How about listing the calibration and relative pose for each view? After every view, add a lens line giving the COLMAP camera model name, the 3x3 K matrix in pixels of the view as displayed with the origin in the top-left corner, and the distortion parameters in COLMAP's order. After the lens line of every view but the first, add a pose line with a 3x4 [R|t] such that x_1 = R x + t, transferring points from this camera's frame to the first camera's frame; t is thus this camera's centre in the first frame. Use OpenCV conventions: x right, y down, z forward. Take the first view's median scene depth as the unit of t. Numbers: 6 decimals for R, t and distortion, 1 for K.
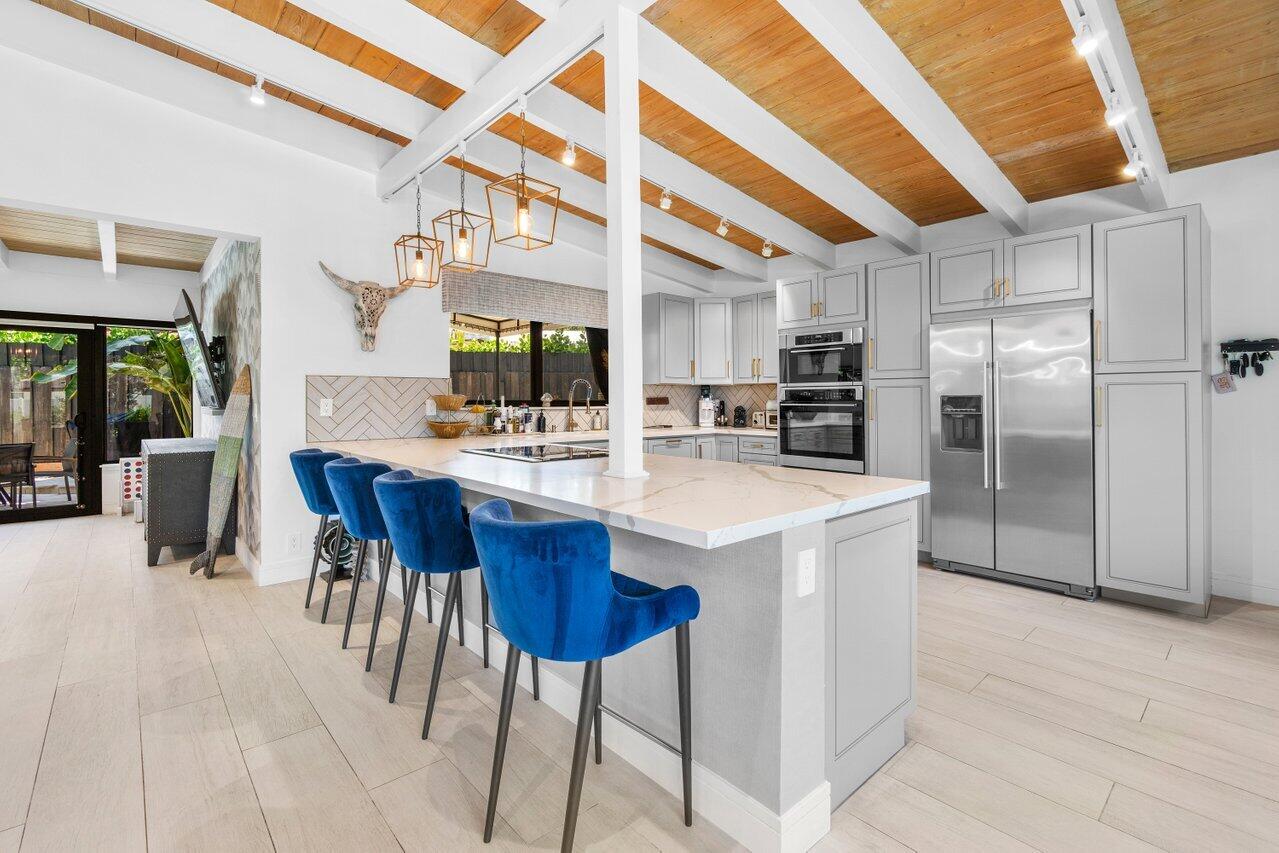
lens RADIAL K [[564.4, 0, 649.3], [0, 564.4, 400.8], [0, 0, 1]] dist [-0.006099, 0.001015]
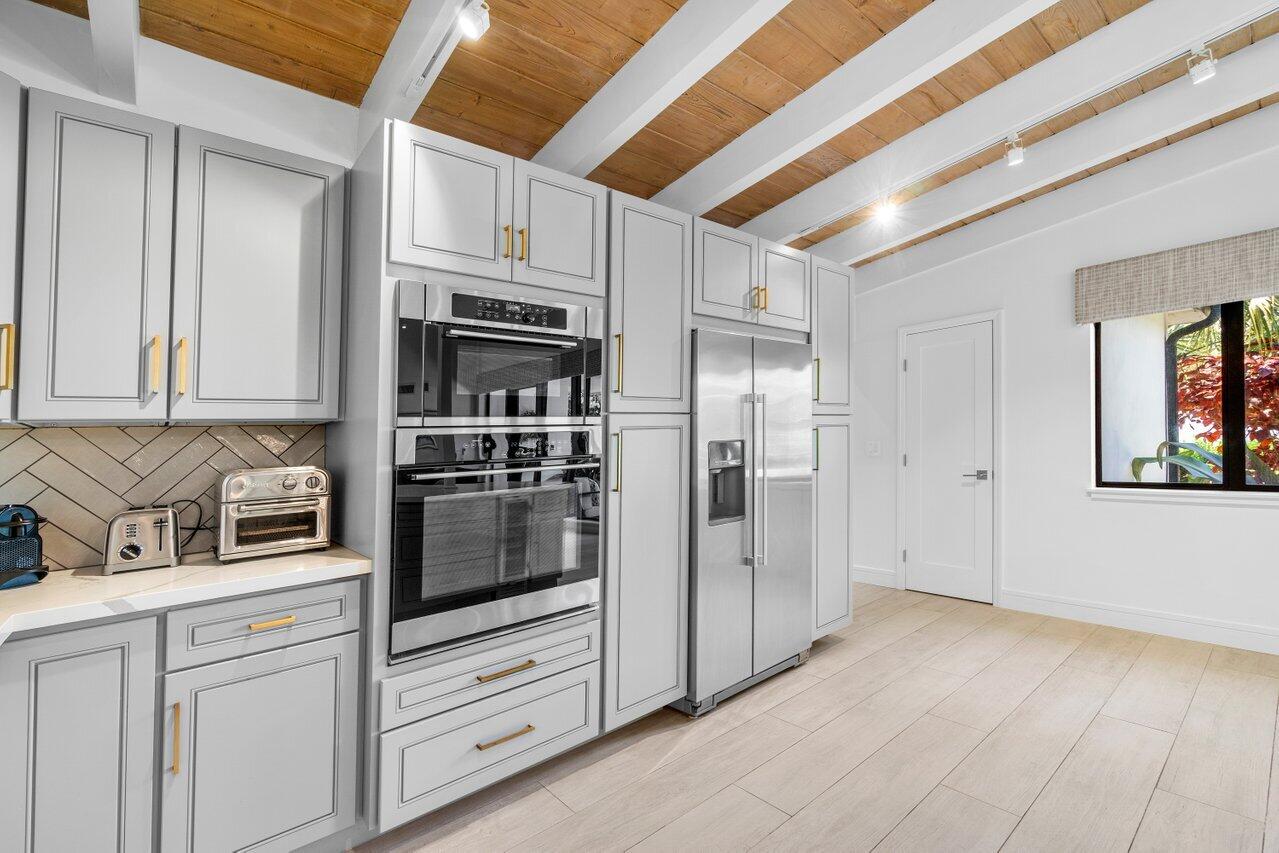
lens RADIAL K [[564.4, 0, 630.4], [0, 564.4, 430.1], [0, 0, 1]] dist [-0.006099, 0.001015]
pose [[0.052046, 0.026342, 0.998297, -0.115454], [0.044484, 0.998599, -0.028669, -0.006848], [-0.997653, 0.045900, 0.050801, 0.917788]]
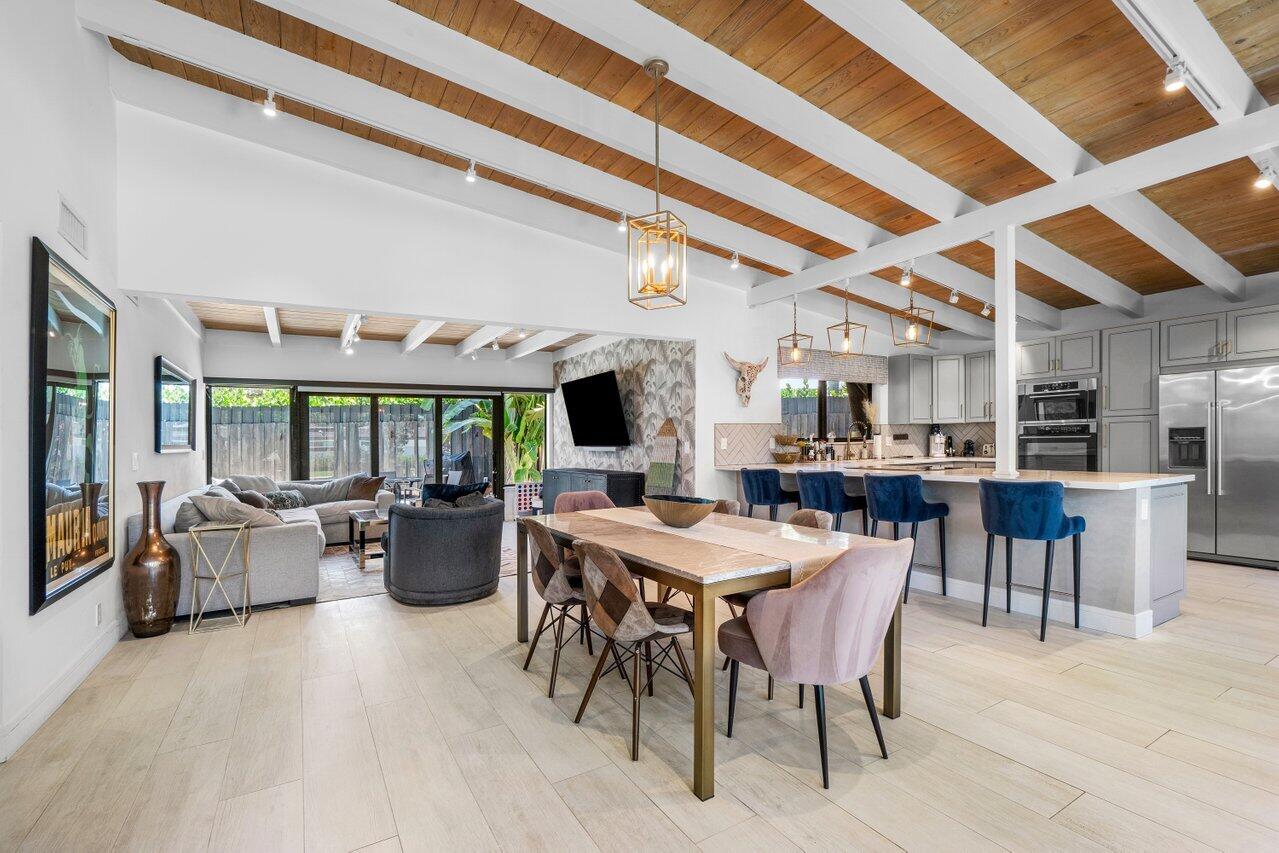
lens RADIAL K [[564.4, 0, 655.0], [0, 564.4, 456.7], [0, 0, 1]] dist [-0.006099, 0.001015]
pose [[0.981910, -0.011761, -0.188980, -0.382920], [0.016784, 0.999546, 0.025002, 0.004691], [0.188600, -0.027722, 0.981663, -0.486044]]
